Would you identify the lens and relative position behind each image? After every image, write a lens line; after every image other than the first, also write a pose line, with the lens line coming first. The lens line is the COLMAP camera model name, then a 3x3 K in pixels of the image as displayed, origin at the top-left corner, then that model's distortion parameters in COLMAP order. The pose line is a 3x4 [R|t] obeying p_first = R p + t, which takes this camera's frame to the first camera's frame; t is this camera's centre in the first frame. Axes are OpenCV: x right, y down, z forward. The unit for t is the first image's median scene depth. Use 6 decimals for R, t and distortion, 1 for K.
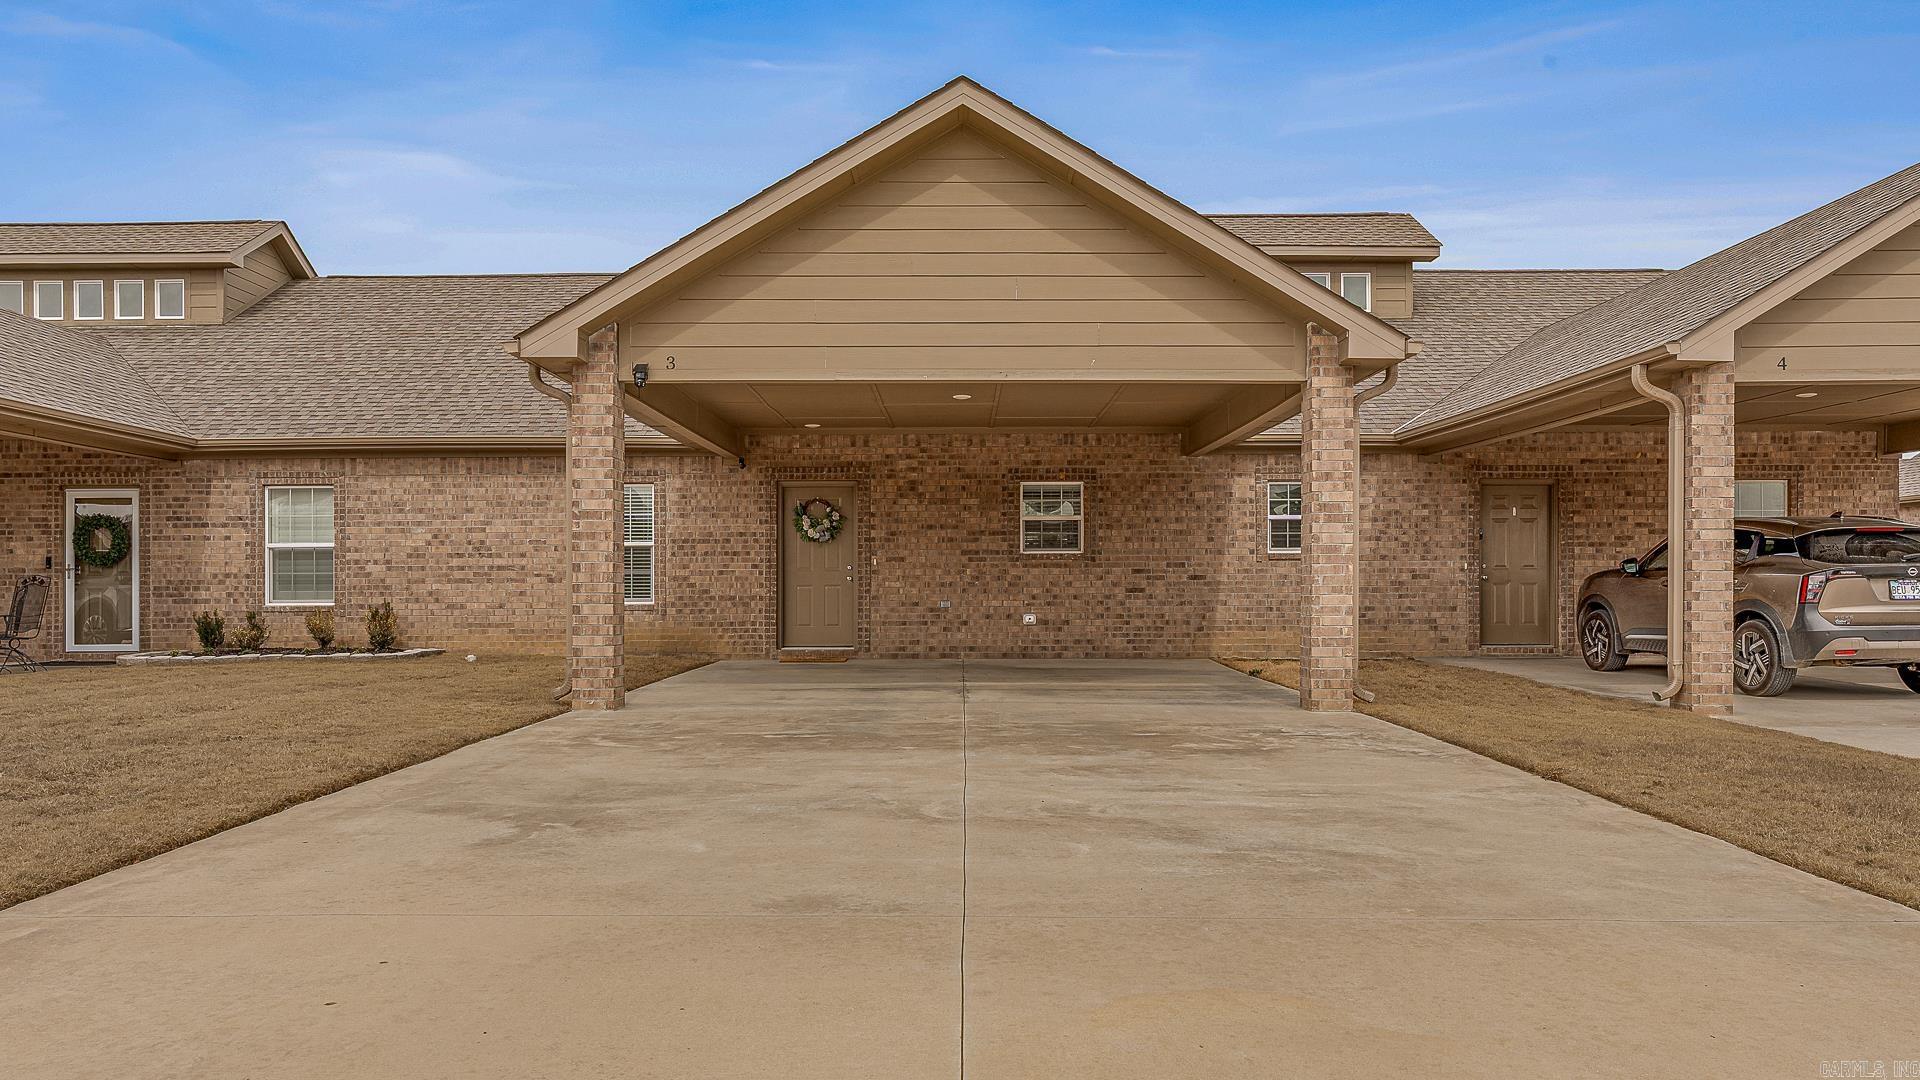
lens RADIAL K [[1300.0, 0, 952.7], [0, 1300.0, 577.6], [0, 0, 1]] dist [-0.006898, 0.000622]
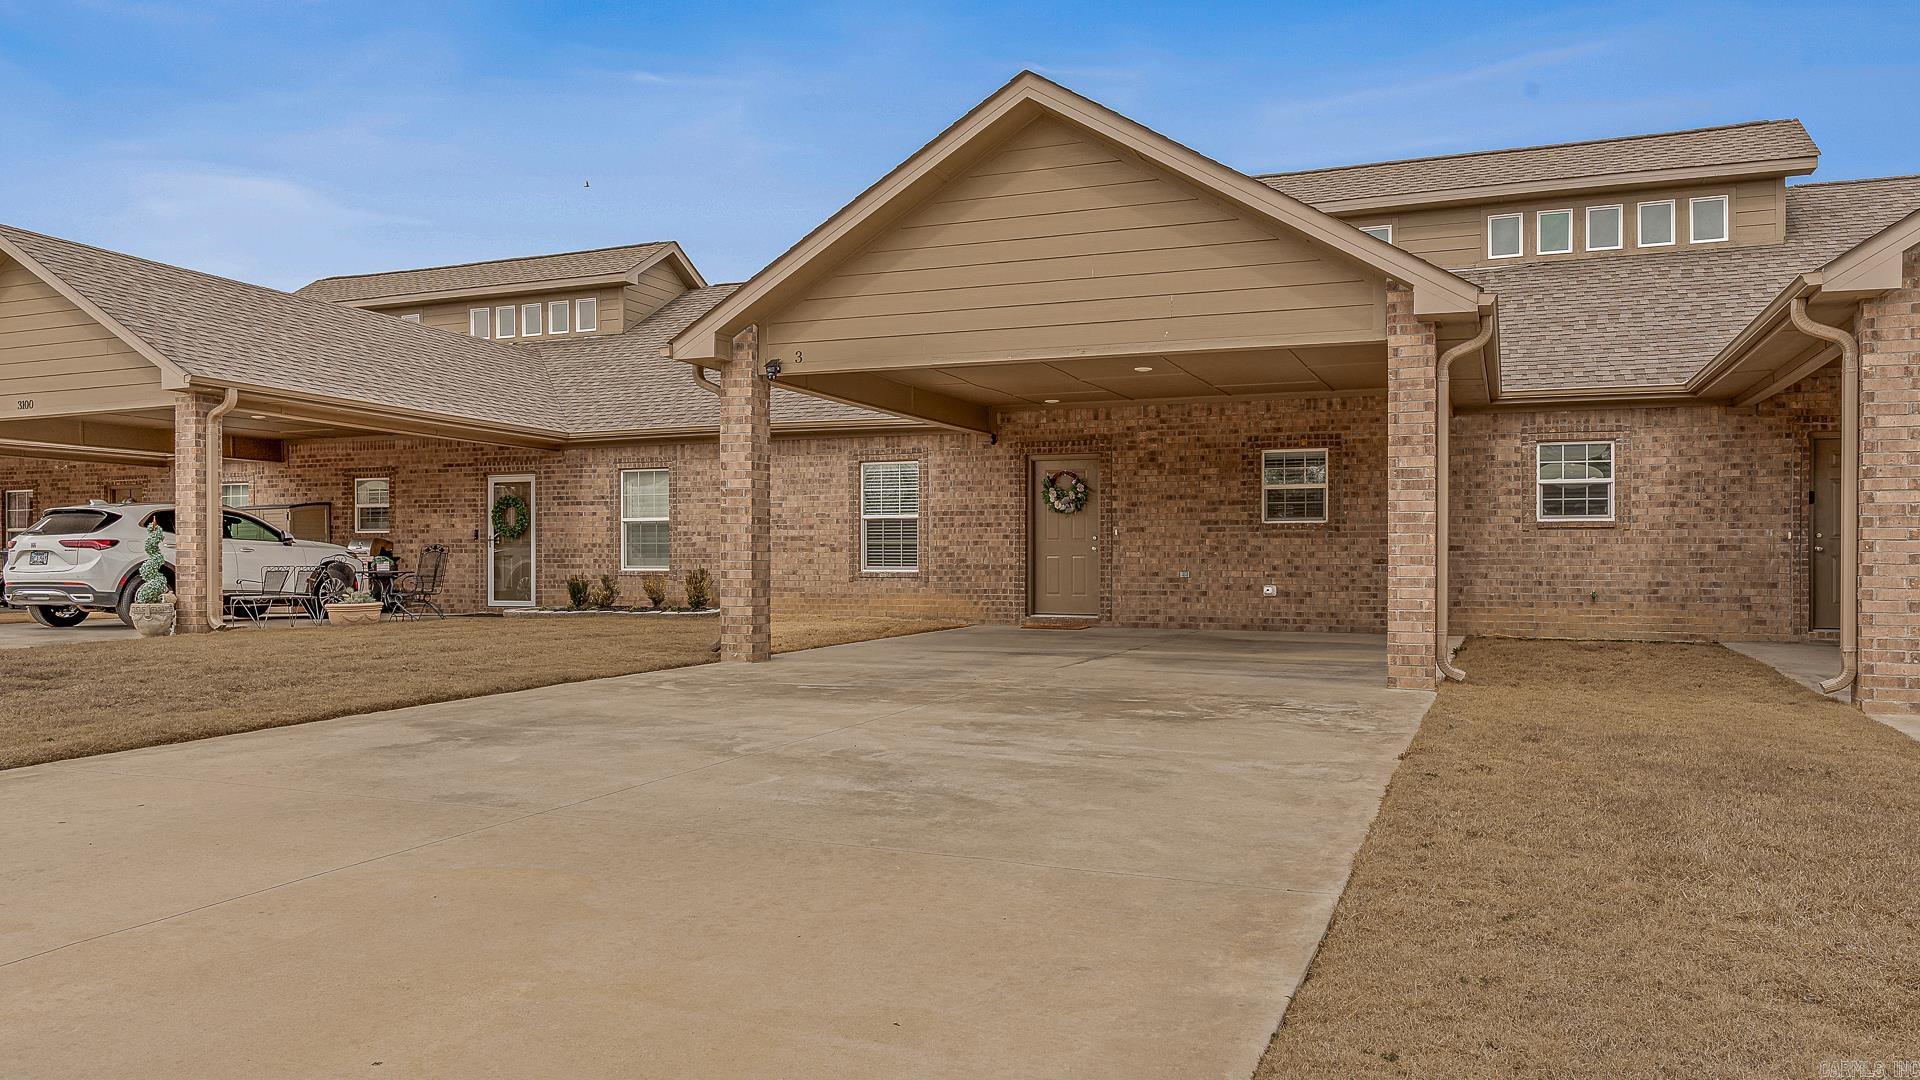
lens RADIAL K [[1331.5, 0, 960.0], [0, 1331.5, 540.0], [0, 0, 1]] dist [0.000507, -0.001832]
pose [[0.925568, -0.000543, -0.378582, 0.221645], [-0.001968, 0.999979, -0.006244, 0.000673], [0.378577, 0.006524, 0.925547, -0.011180]]
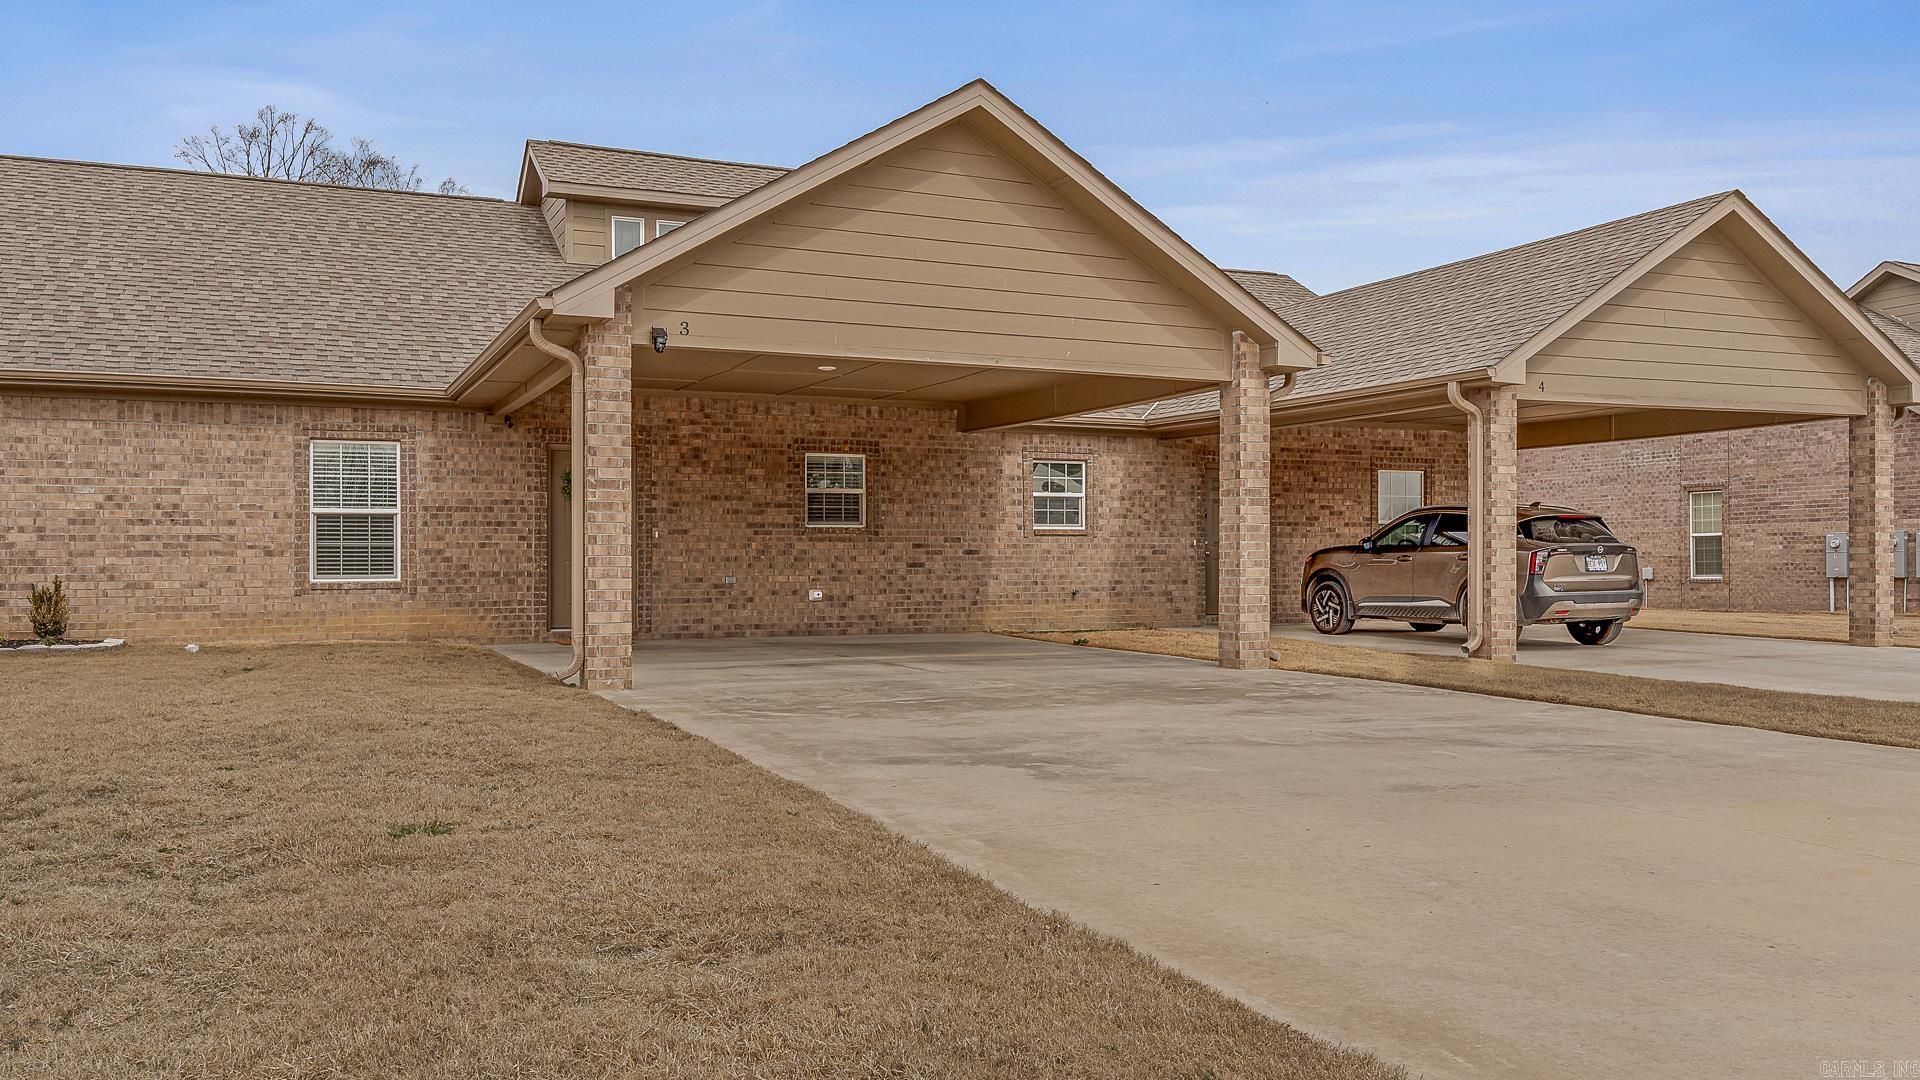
lens RADIAL K [[1522.2, 0, 961.5], [0, 1522.2, 559.0], [0, 0, 1]] dist [0.003979, -0.003744]
pose [[0.904556, 0.001235, 0.426354, -0.324982], [-0.003016, 0.999989, 0.003501, 0.000865], [-0.426345, -0.004452, 0.904550, -0.071185]]
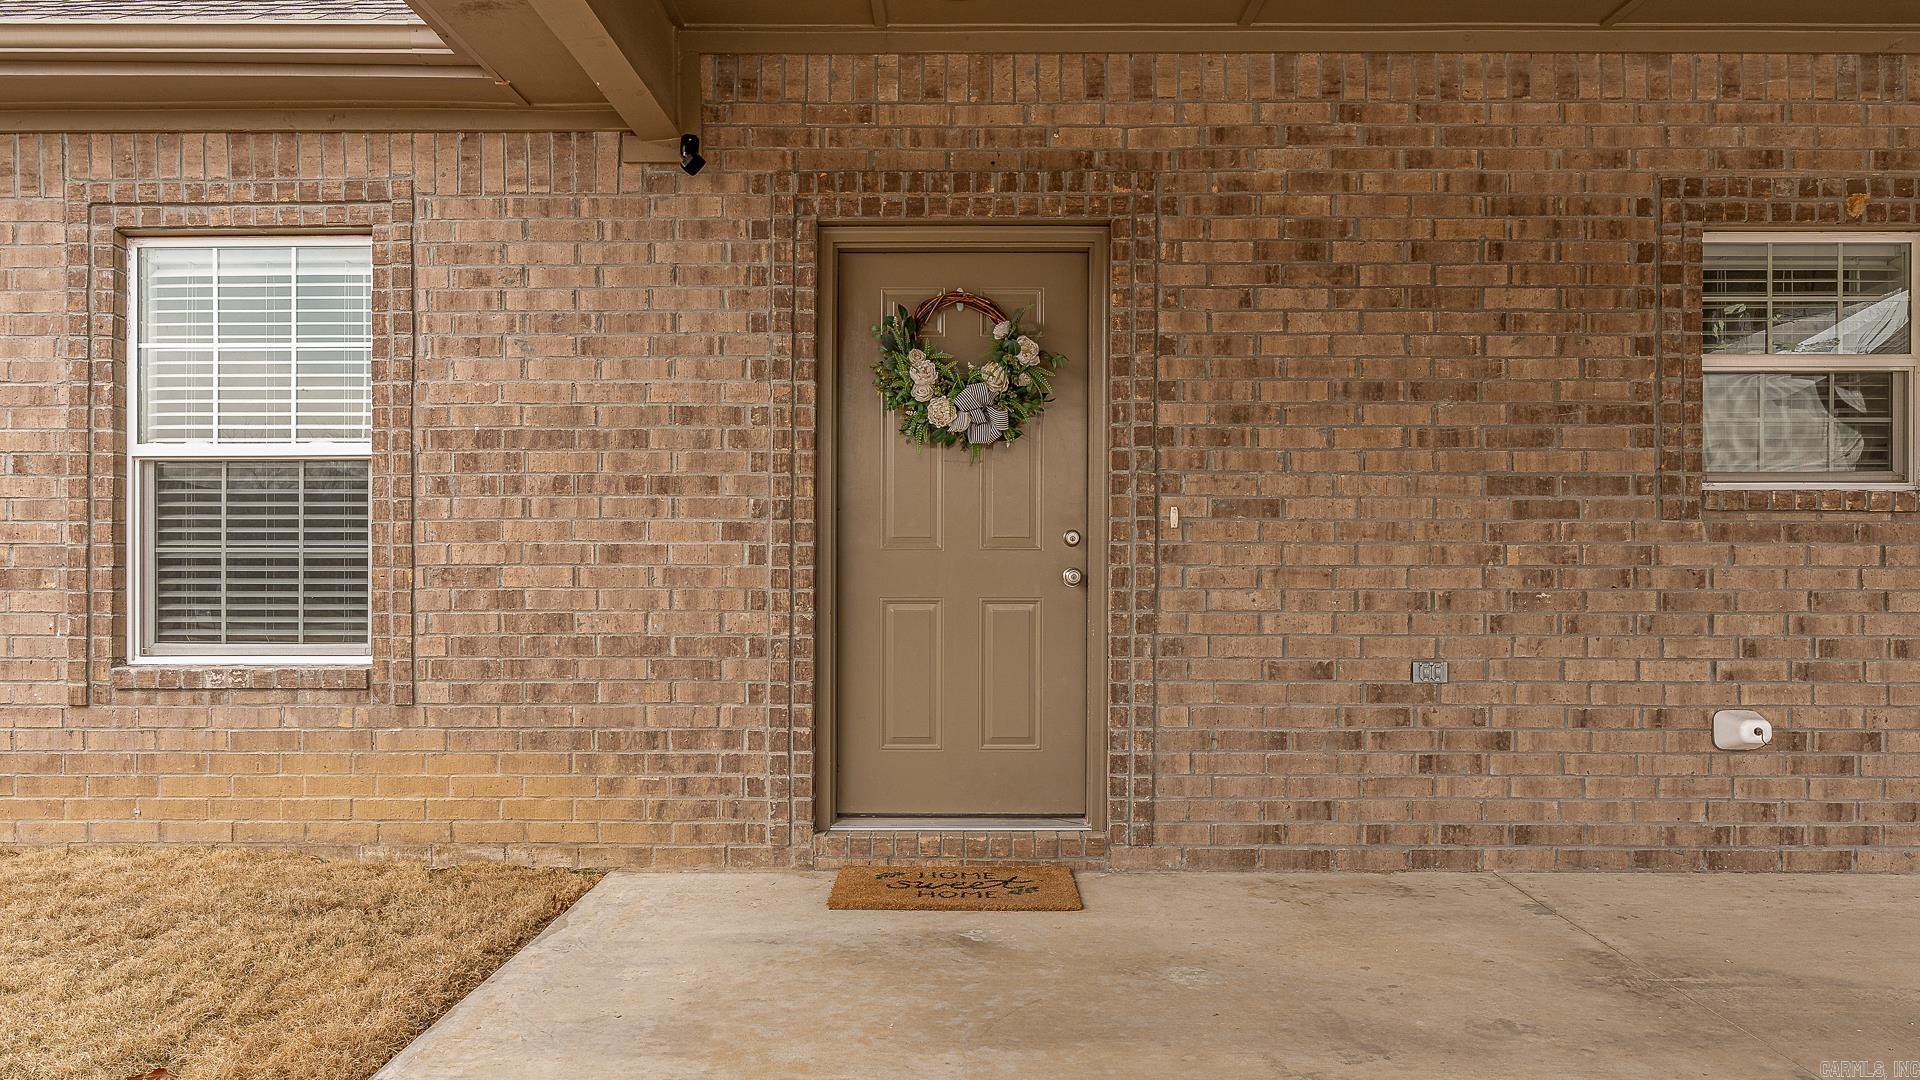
lens RADIAL K [[1300.0, 0, 952.7], [0, 1300.0, 577.6], [0, 0, 1]] dist [-0.006898, 0.000622]
pose [[0.999986, 0.004851, -0.001983, -0.105795], [-0.004831, 0.999938, 0.010017, -0.001934], [0.002031, -0.010007, 0.999948, 0.725193]]
